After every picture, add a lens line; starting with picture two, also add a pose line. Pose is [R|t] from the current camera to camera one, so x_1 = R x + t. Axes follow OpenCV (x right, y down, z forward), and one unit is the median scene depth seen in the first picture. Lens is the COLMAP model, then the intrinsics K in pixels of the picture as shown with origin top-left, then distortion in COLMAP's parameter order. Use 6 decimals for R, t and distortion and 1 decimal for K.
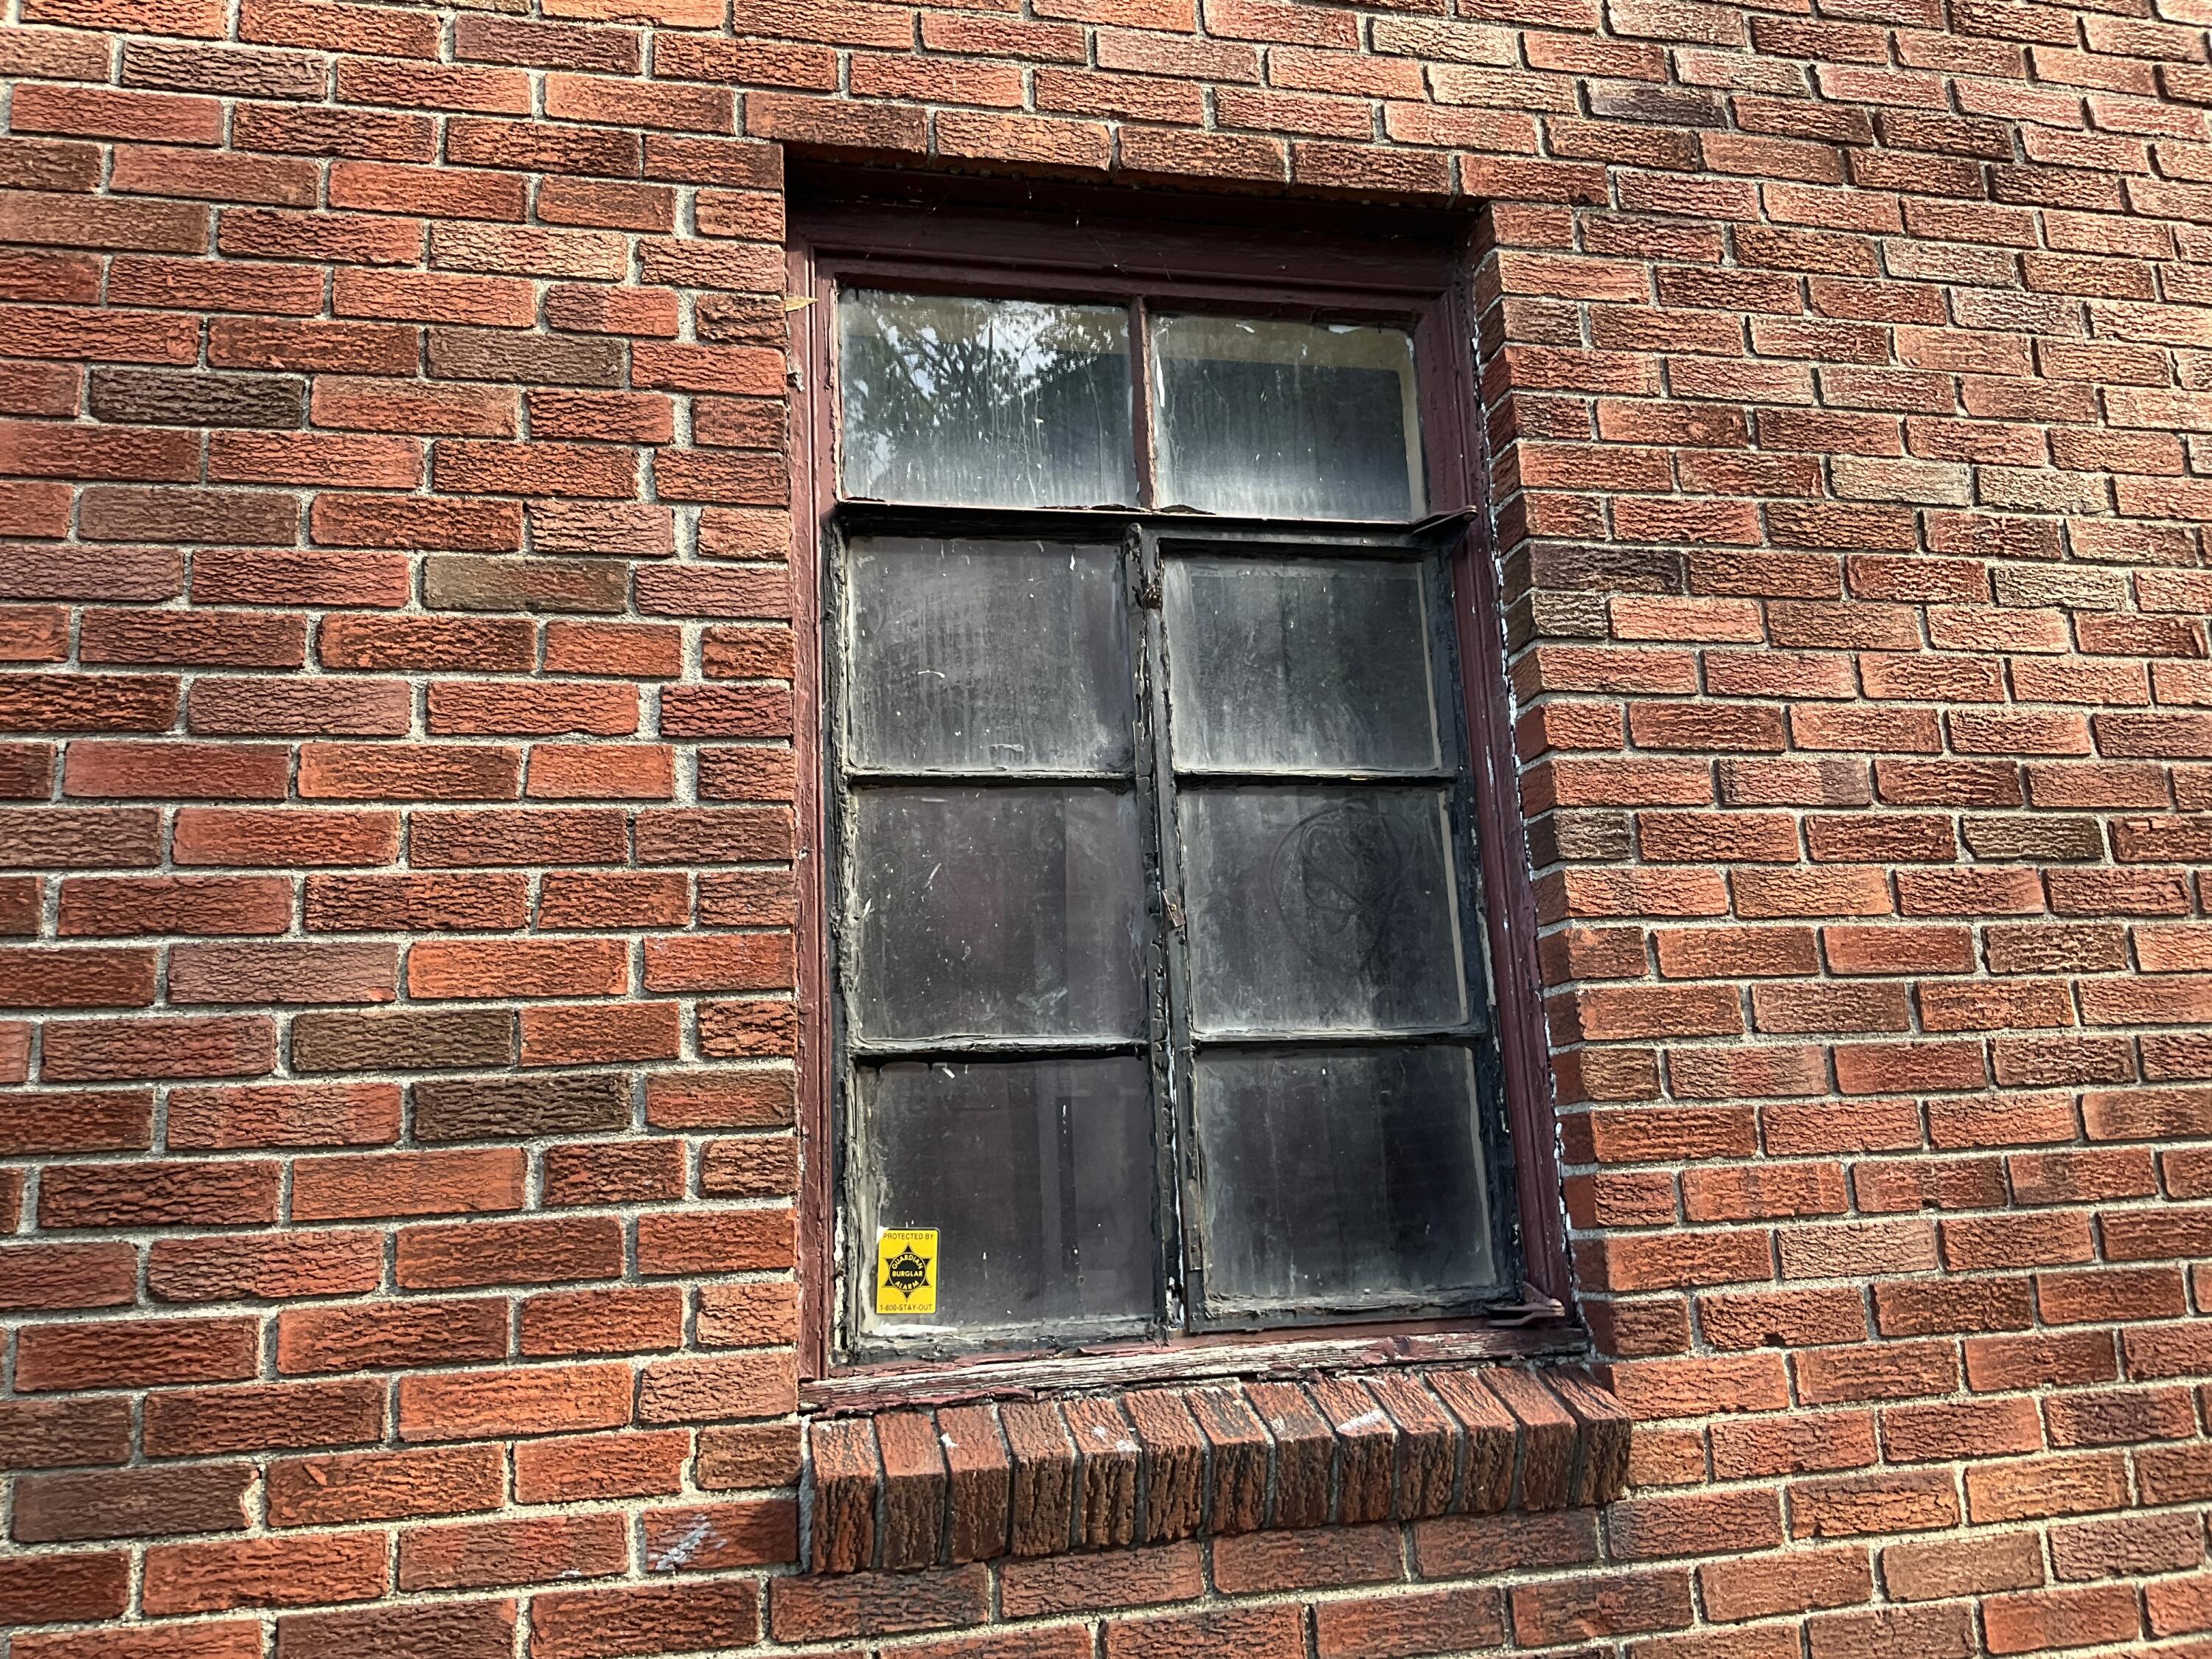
lens RADIAL K [[1798.5, 0, 1106.0], [0, 1798.5, 829.5], [0, 0, 1]] dist [0.109278, -0.219237]
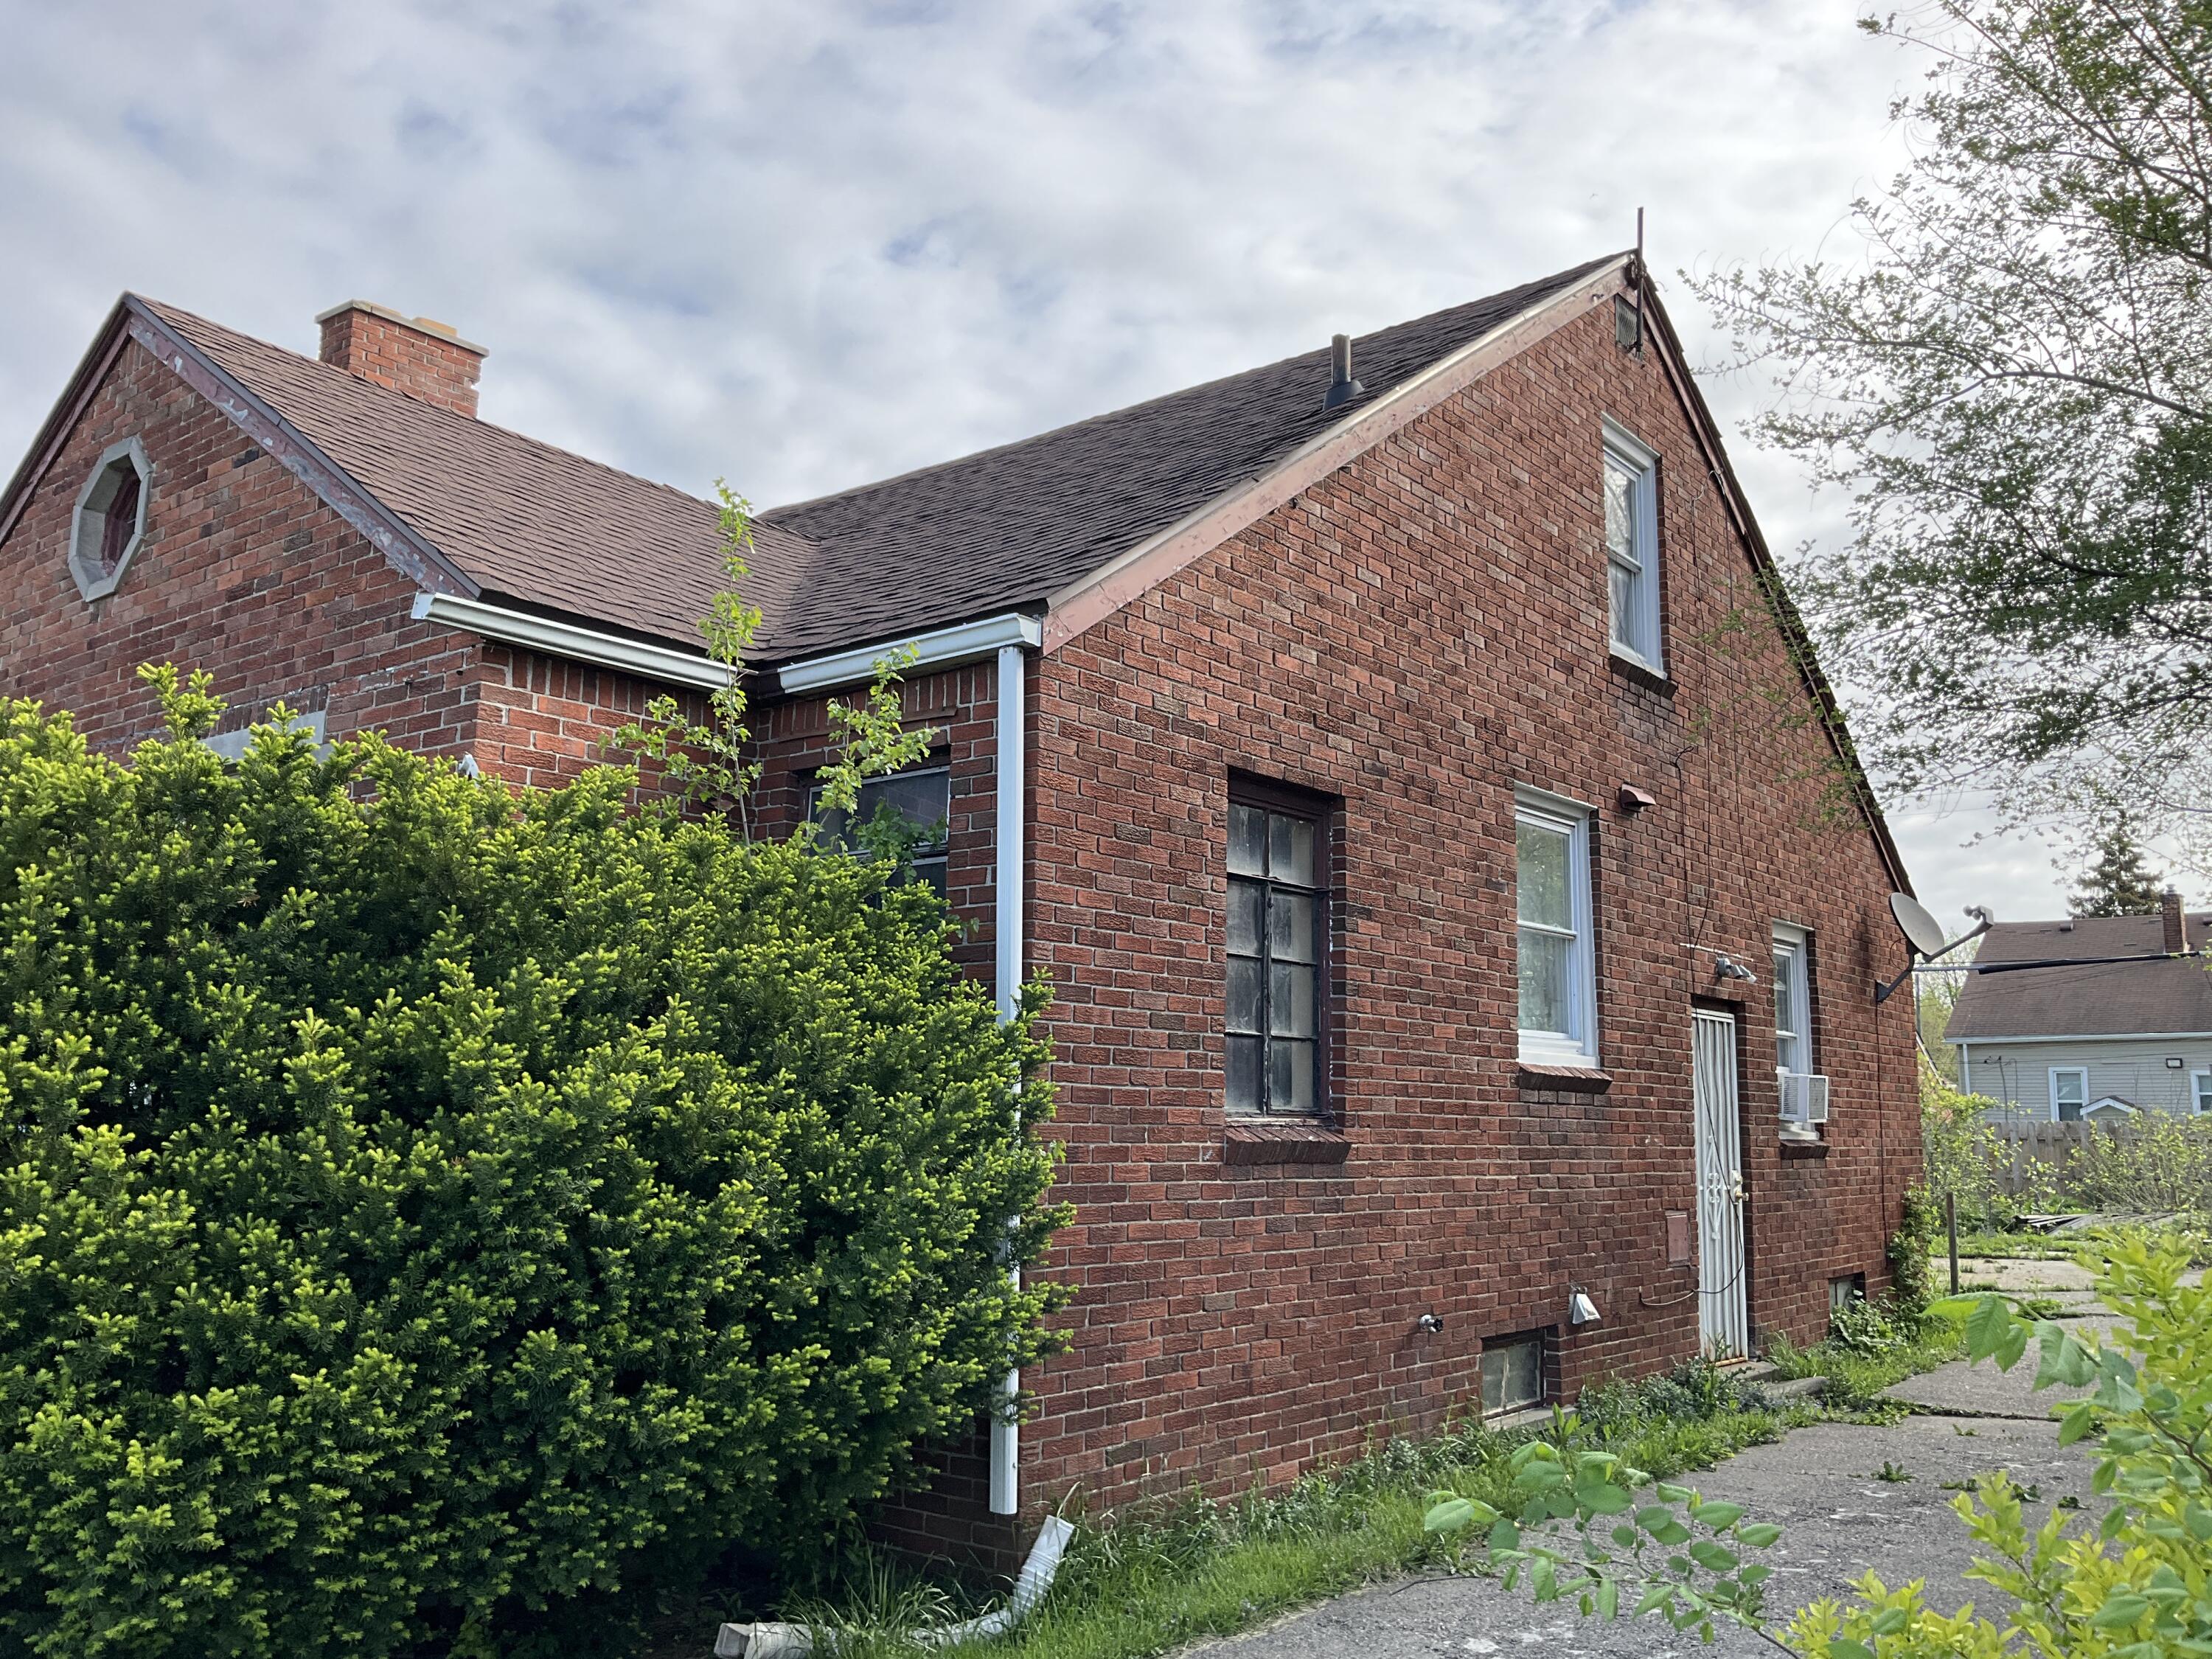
lens RADIAL K [[1798.5, 0, 1106.0], [0, 1798.5, 829.5], [0, 0, 1]] dist [0.109278, -0.219237]
pose [[0.783346, 0.162216, 0.600045, -2.342029], [-0.200388, 0.979711, -0.003252, -0.198843], [-0.588399, -0.117694, 0.799959, -1.570966]]
